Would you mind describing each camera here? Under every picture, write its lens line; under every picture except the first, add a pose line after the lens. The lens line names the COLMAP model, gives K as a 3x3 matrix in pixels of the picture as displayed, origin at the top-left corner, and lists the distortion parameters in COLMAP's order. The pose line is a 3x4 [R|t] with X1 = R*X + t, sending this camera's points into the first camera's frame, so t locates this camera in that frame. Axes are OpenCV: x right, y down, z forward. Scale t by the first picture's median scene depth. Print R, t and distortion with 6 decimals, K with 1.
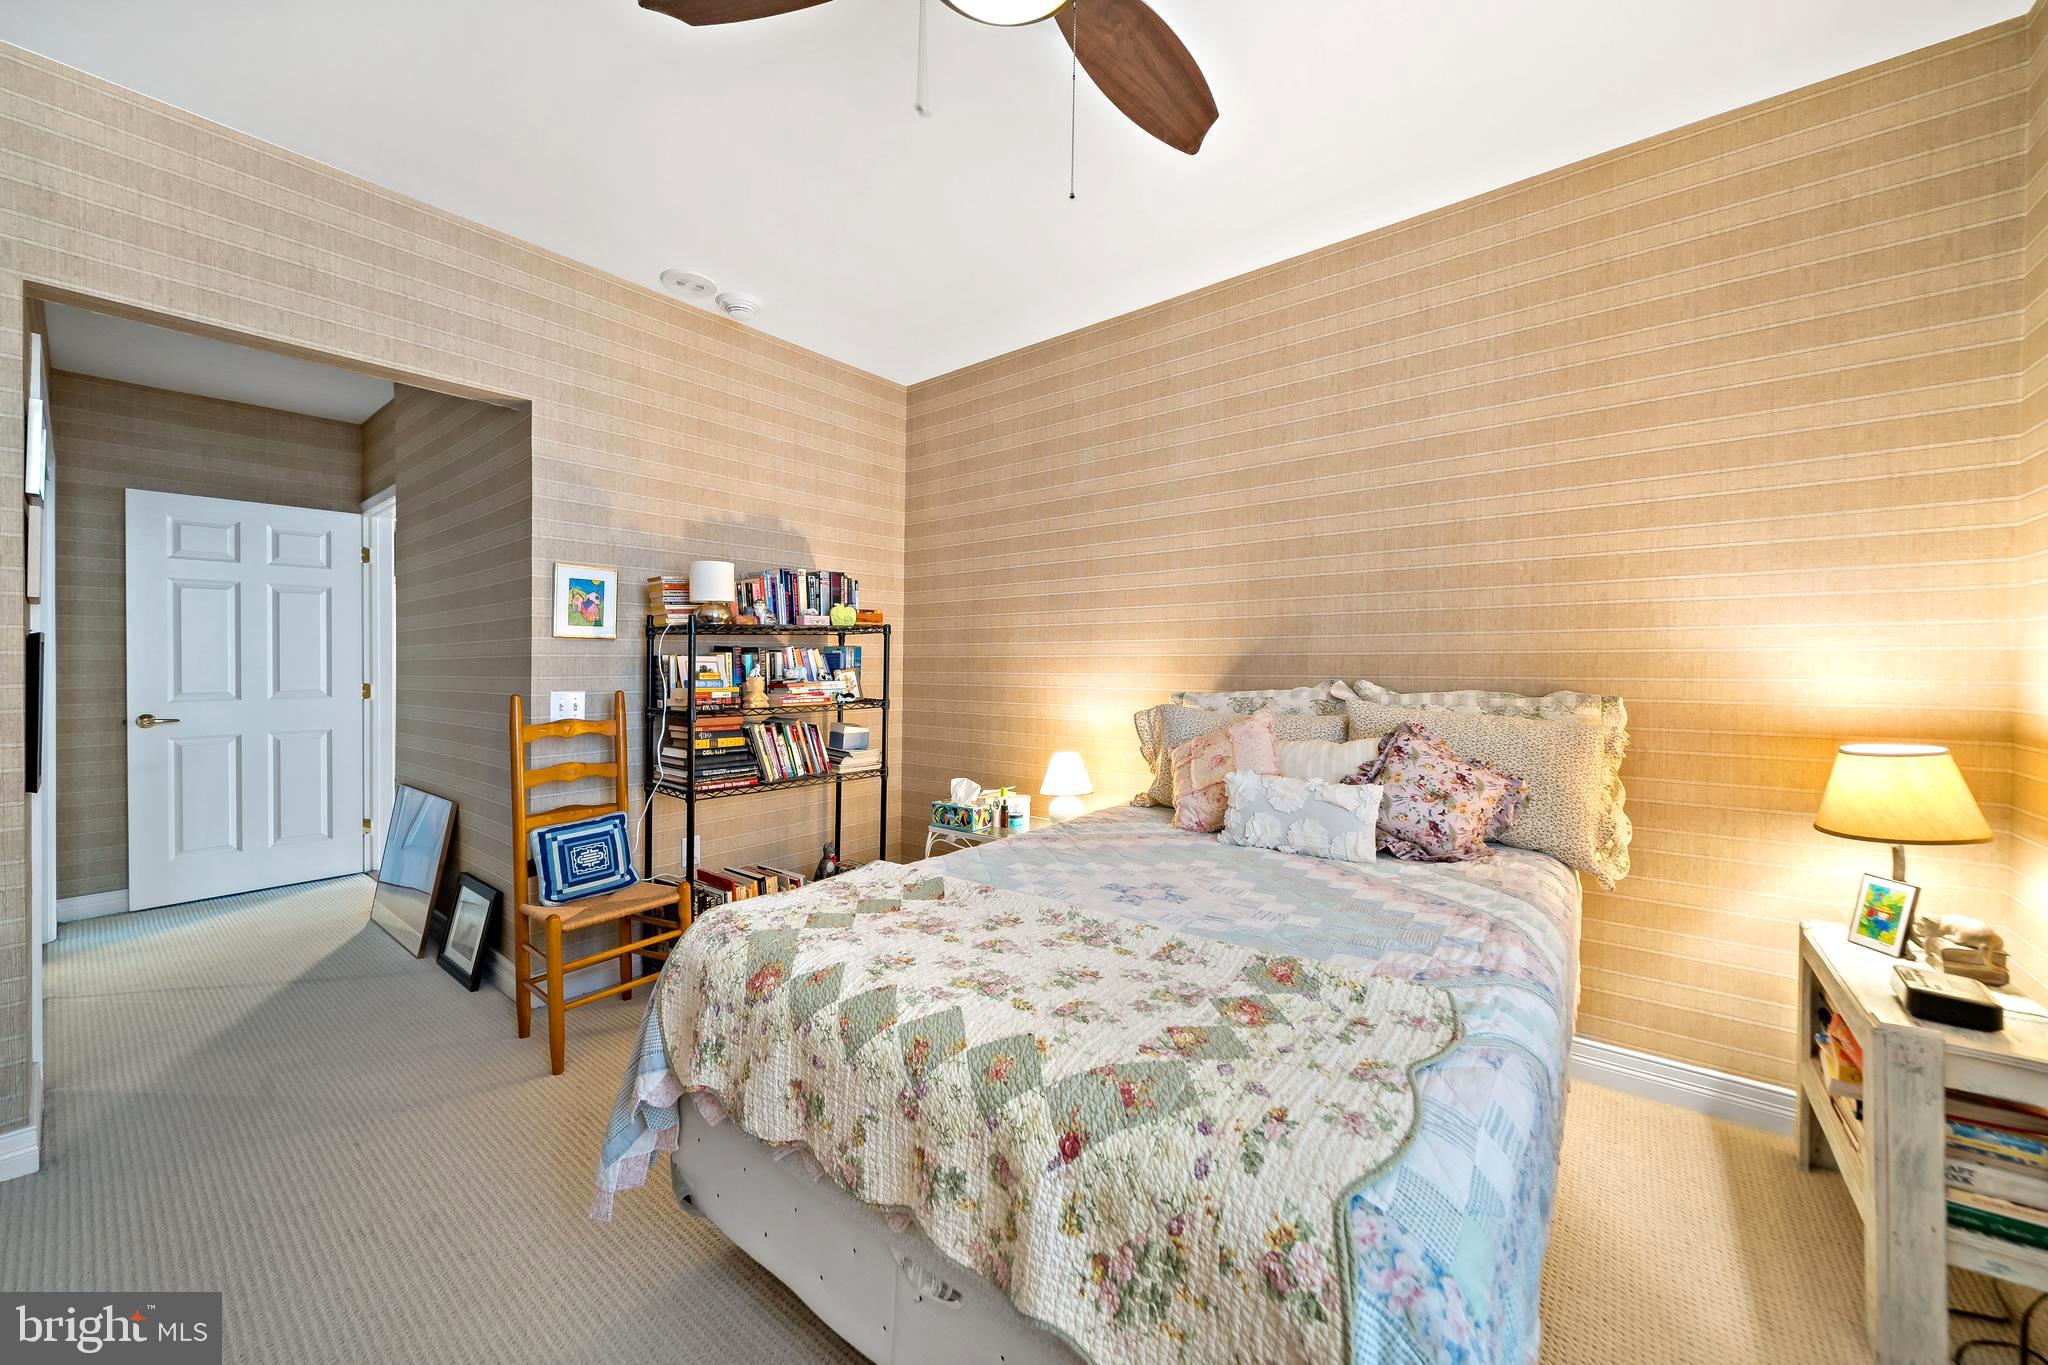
lens RADIAL K [[749.8, 0, 1031.7], [0, 749.8, 667.6], [0, 0, 1]] dist [-0.000501, -0.000048]
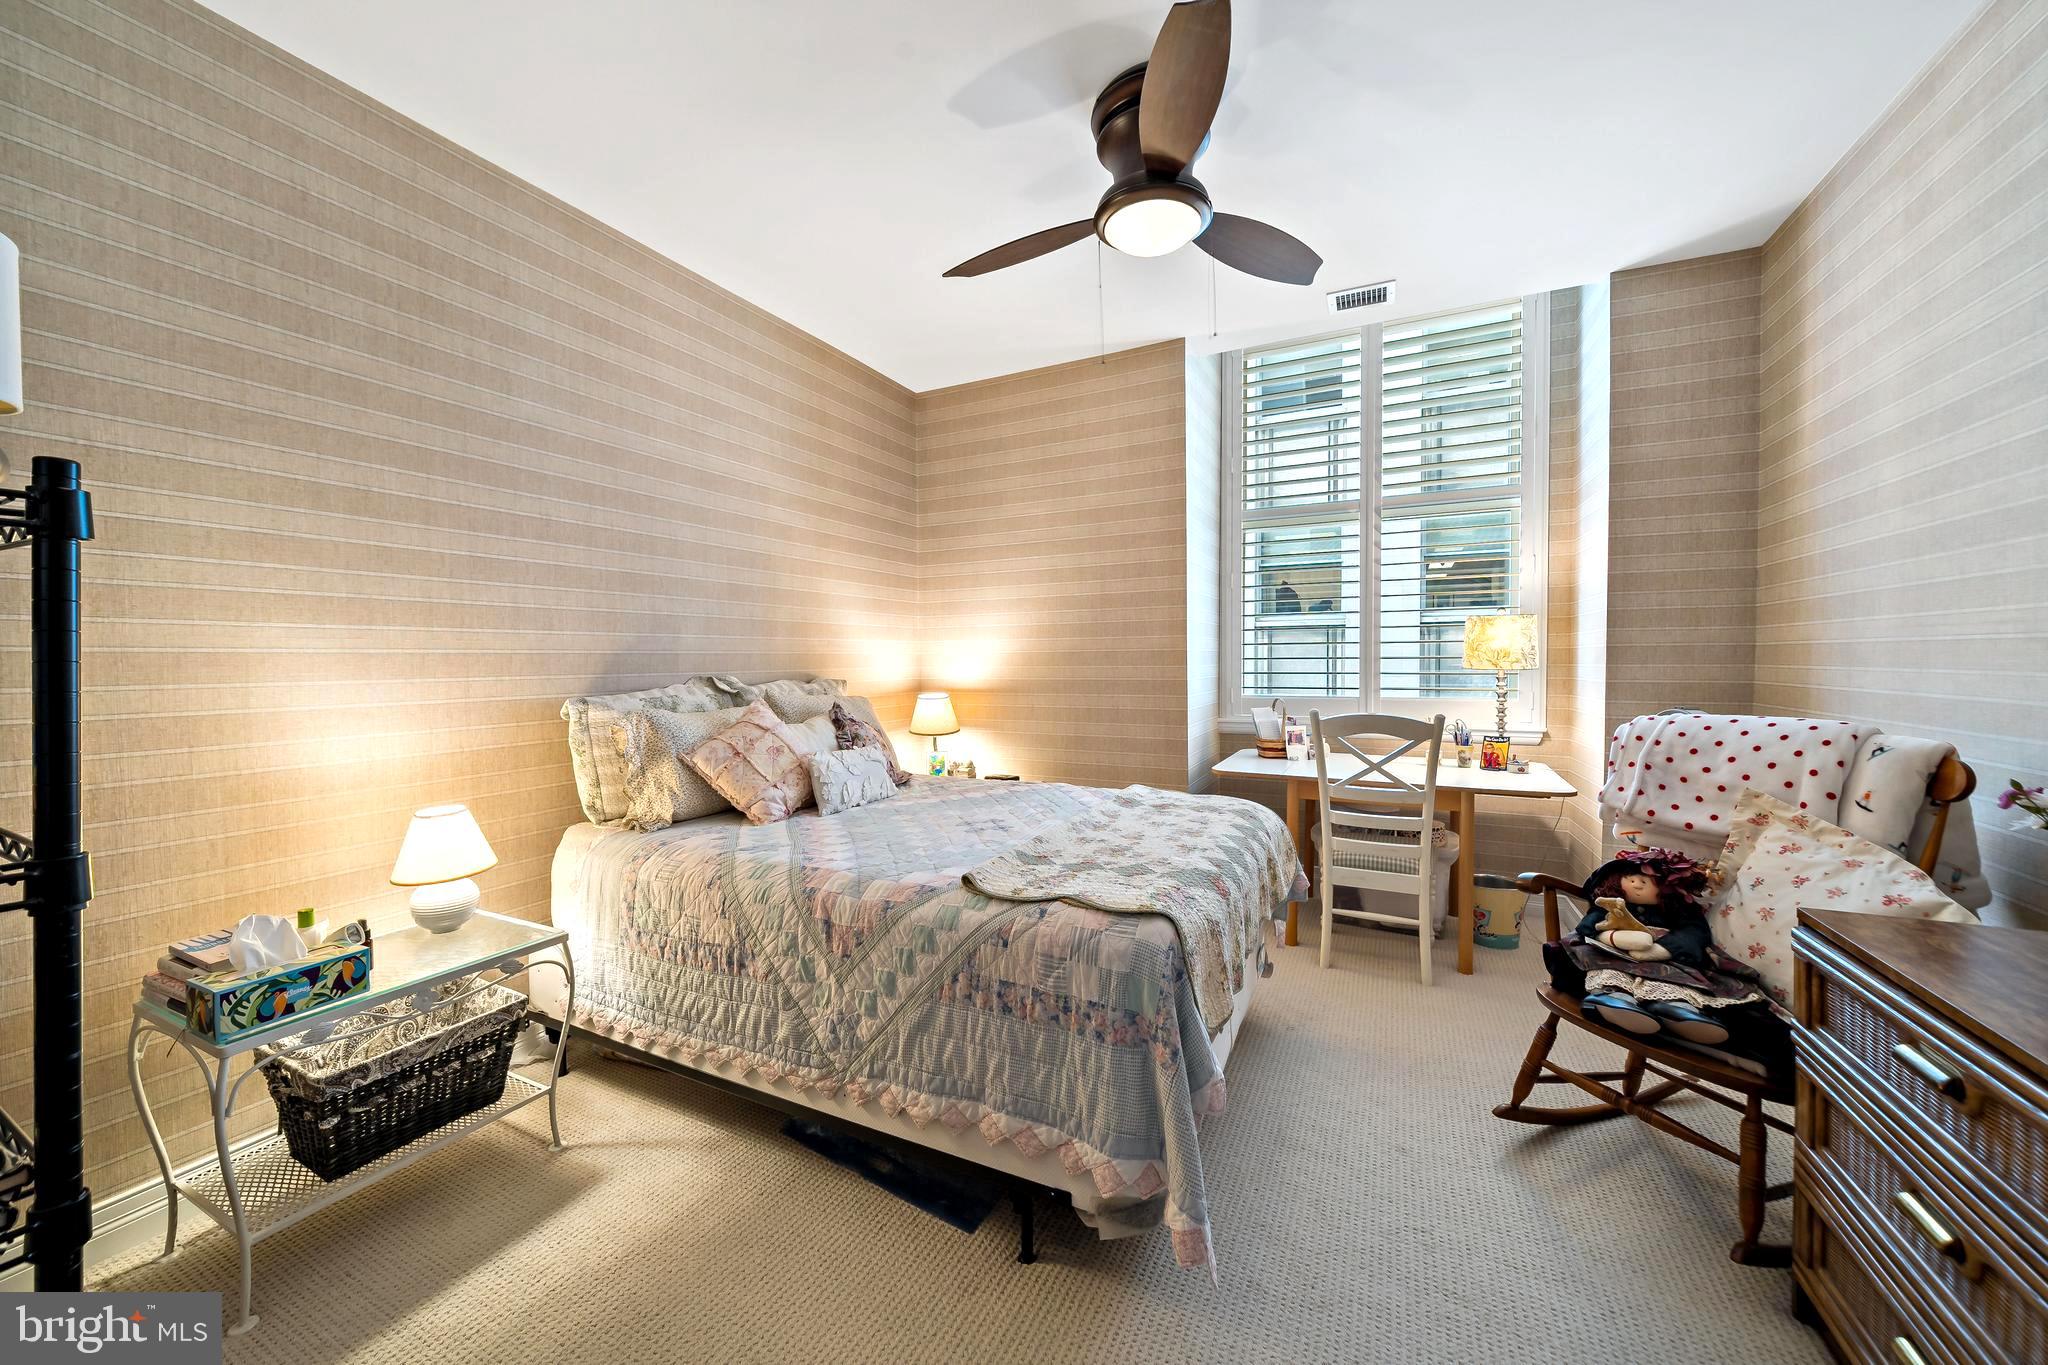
lens RADIAL K [[749.8, 0, 1031.7], [0, 749.8, 667.6], [0, 0, 1]] dist [-0.000501, -0.000048]
pose [[-0.198073, -0.014427, 0.980081, -0.829268], [0.011023, 0.999796, 0.016945, -0.009786], [-0.980125, 0.014160, -0.197874, 0.809704]]
